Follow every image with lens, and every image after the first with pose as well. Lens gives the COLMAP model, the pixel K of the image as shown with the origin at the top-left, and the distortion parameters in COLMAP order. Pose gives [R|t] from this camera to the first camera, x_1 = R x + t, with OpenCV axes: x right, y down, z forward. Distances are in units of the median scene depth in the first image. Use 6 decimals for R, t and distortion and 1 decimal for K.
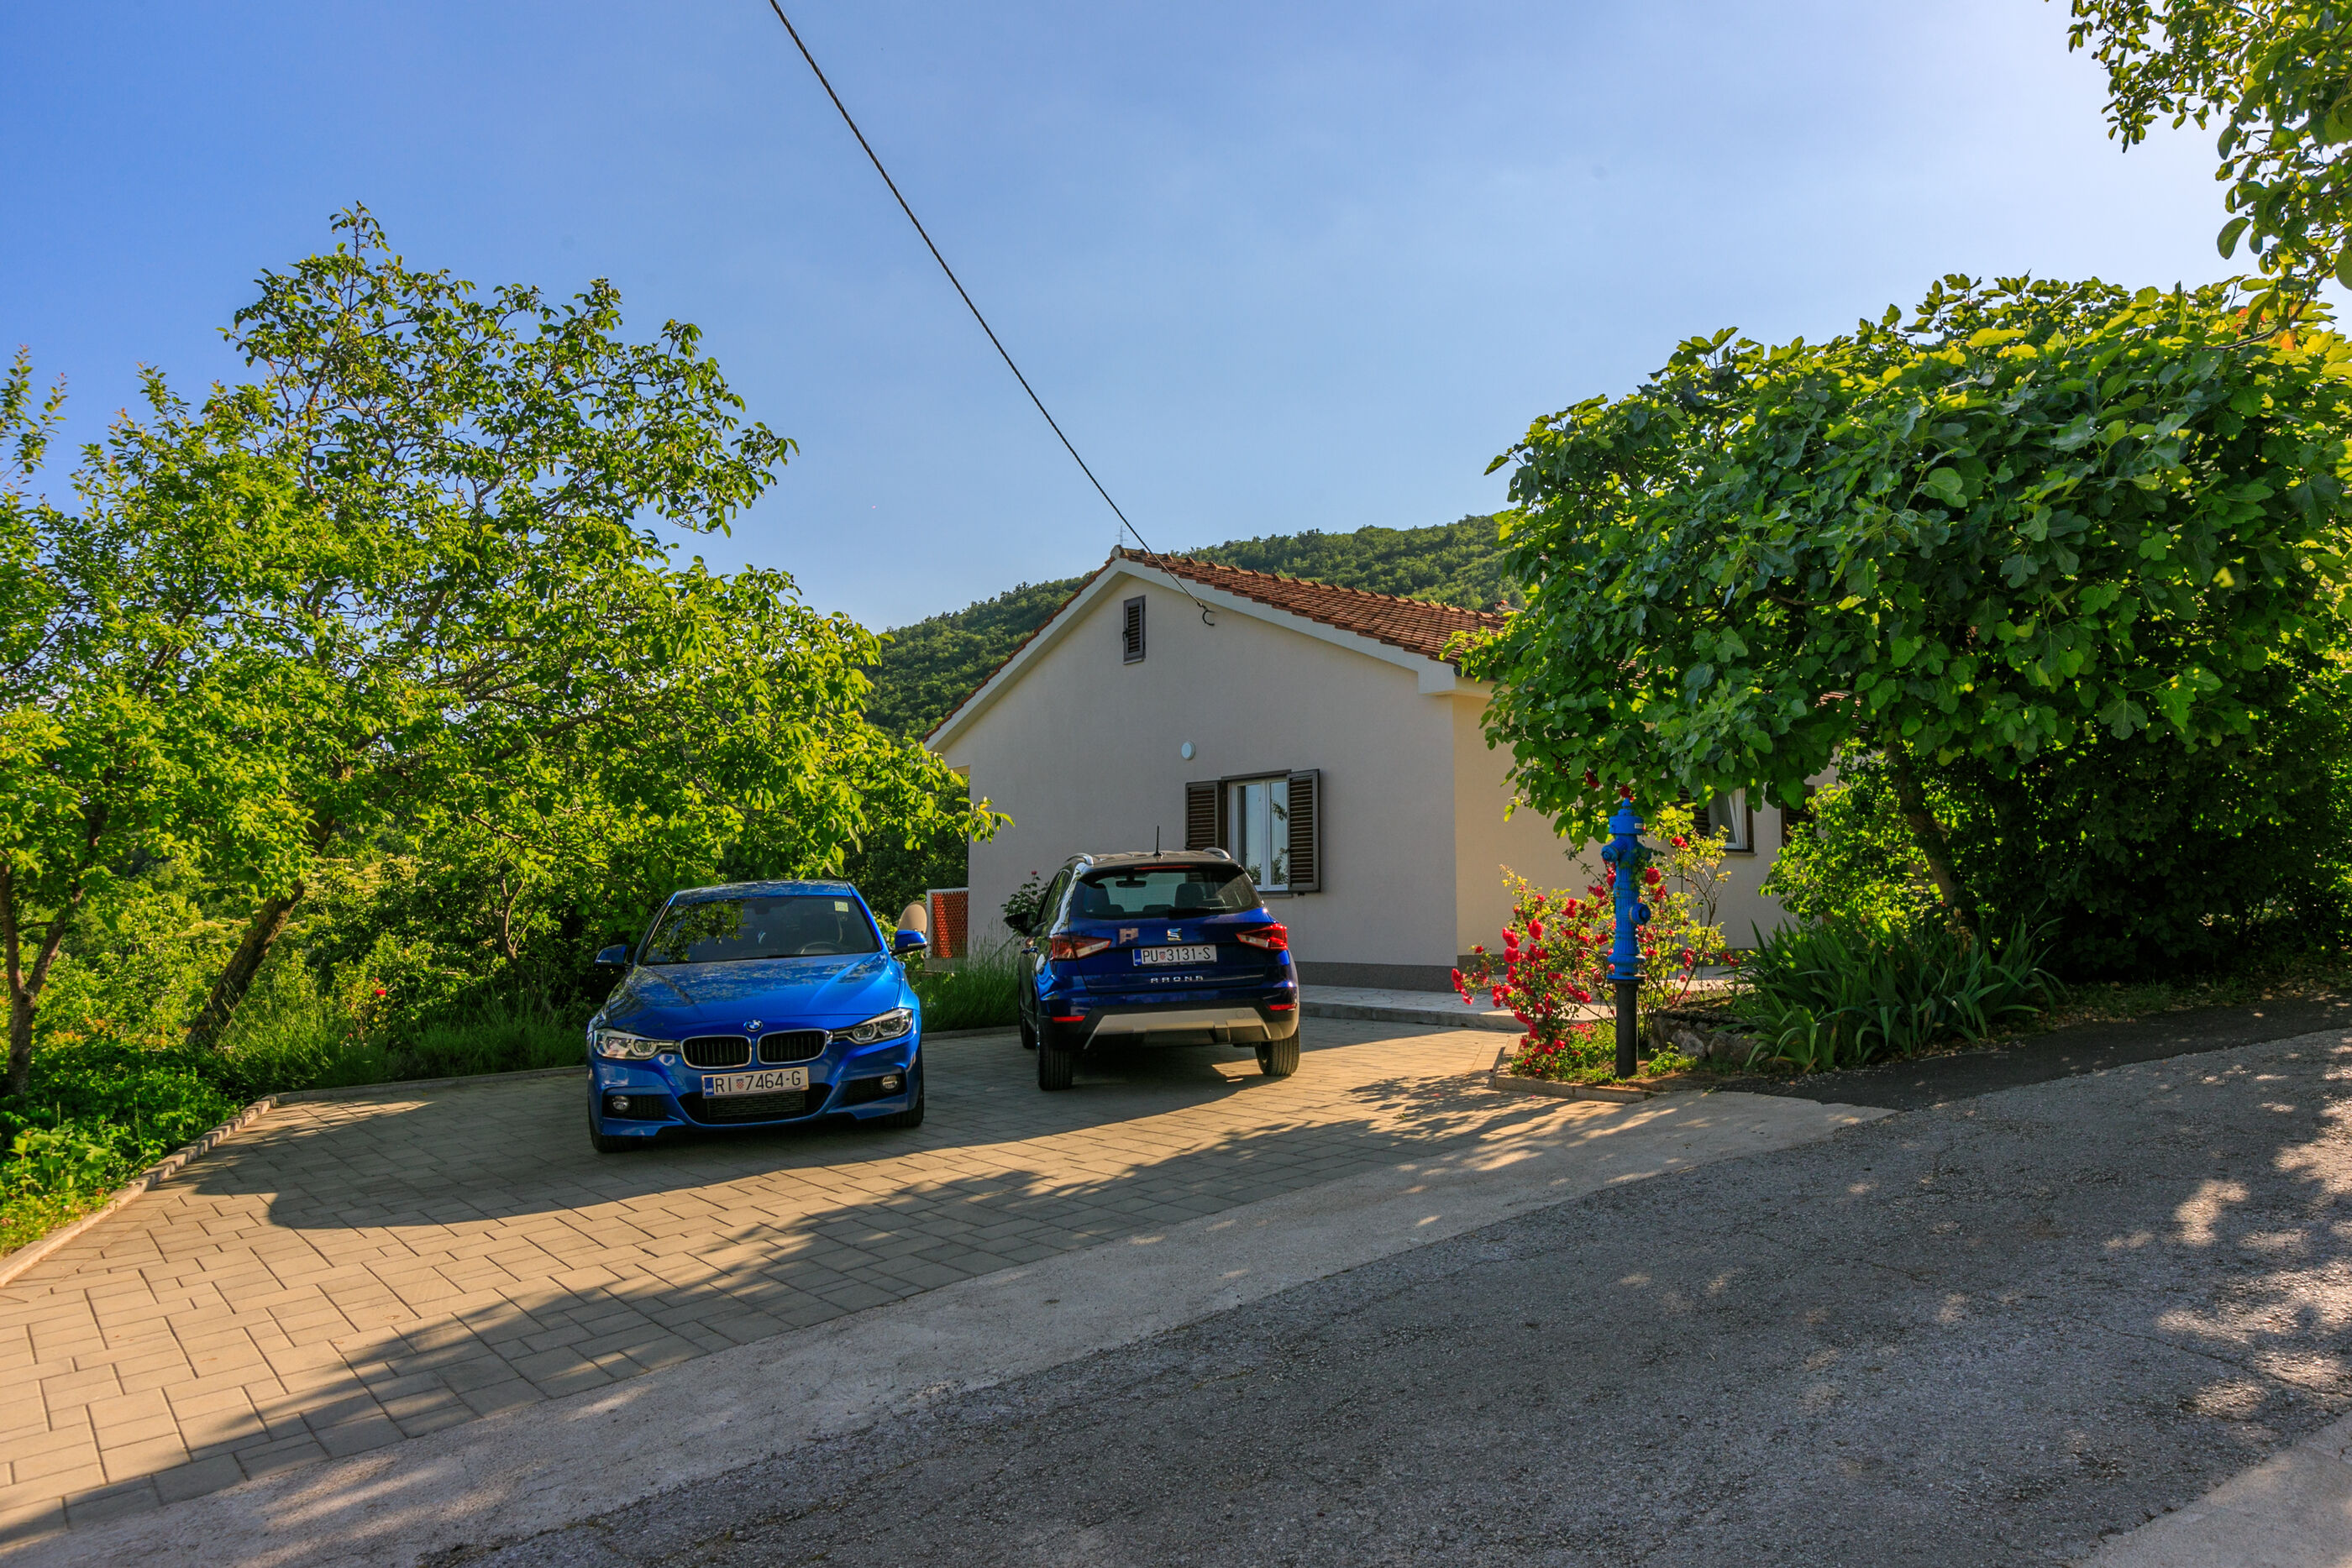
lens RADIAL K [[1539.3, 0, 1166.4], [0, 1539.3, 780.8], [0, 0, 1]] dist [-0.006562, -0.001263]
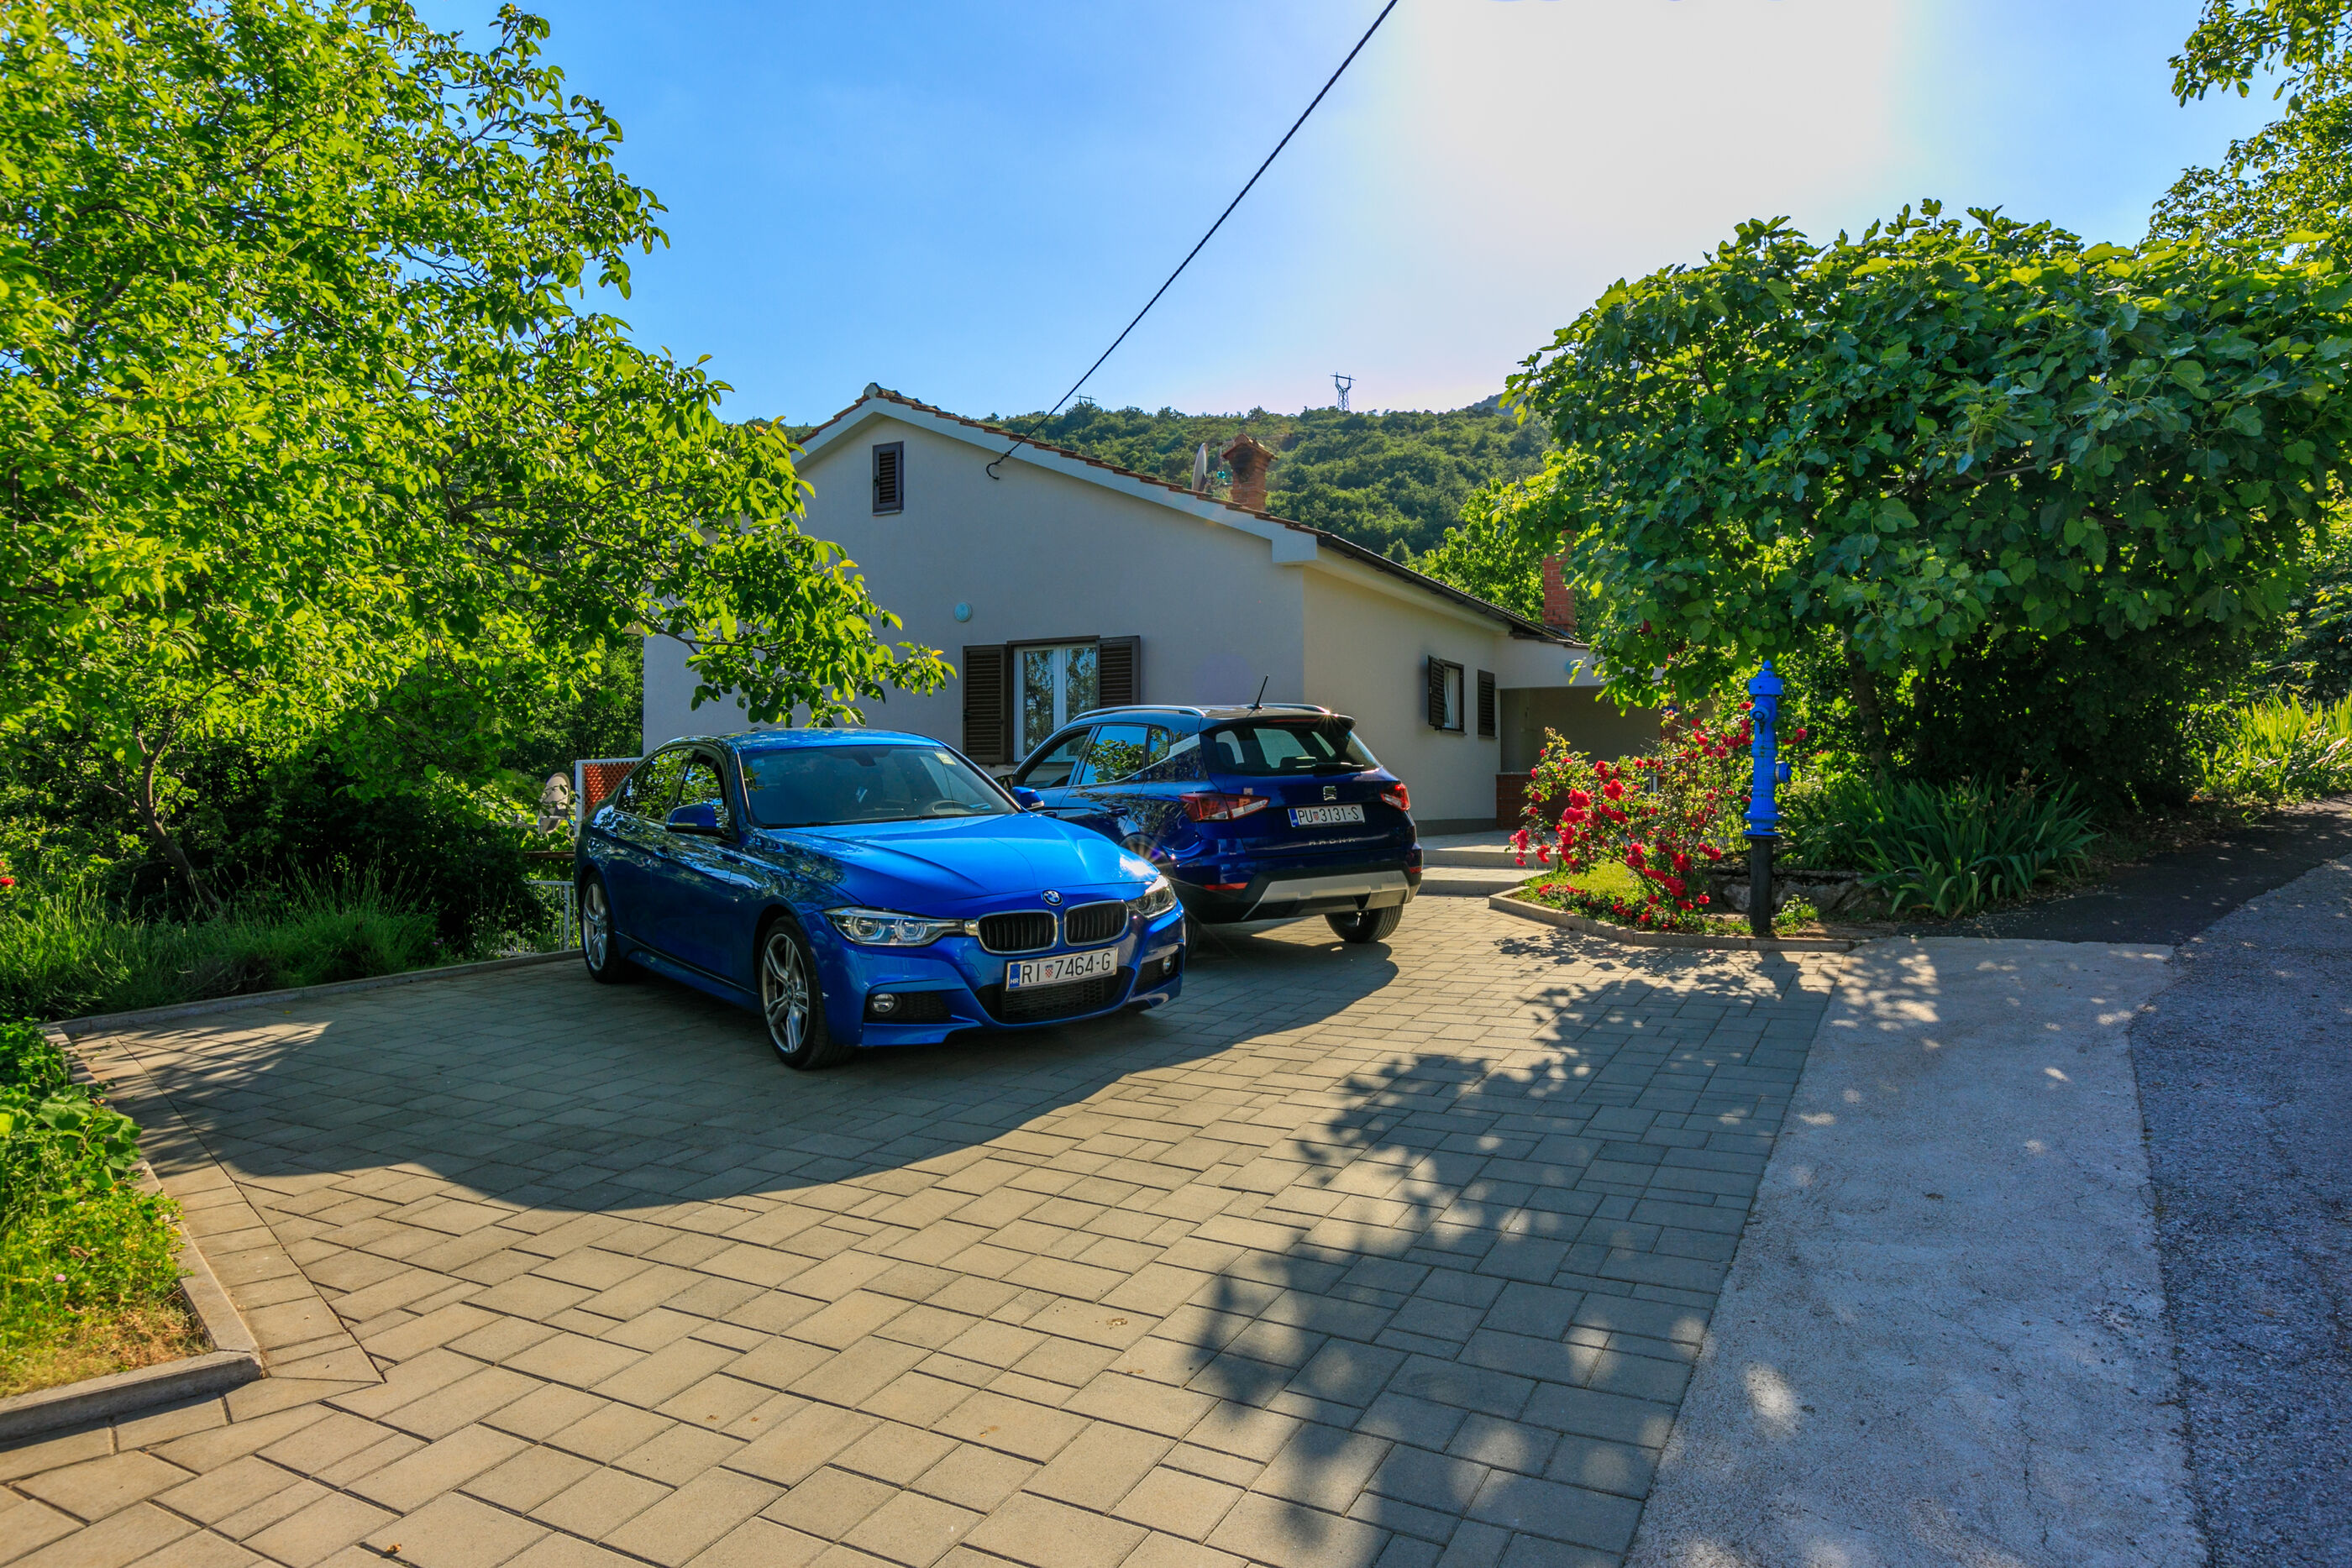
lens RADIAL K [[1457.5, 0, 1172.8], [0, 1457.5, 785.5], [0, 0, 1]] dist [0.000764, -0.003987]
pose [[0.918859, 0.005922, 0.394542, -0.515787], [-0.036023, 0.996971, 0.068931, 0.047303], [-0.392938, -0.077550, 0.916289, 0.293404]]
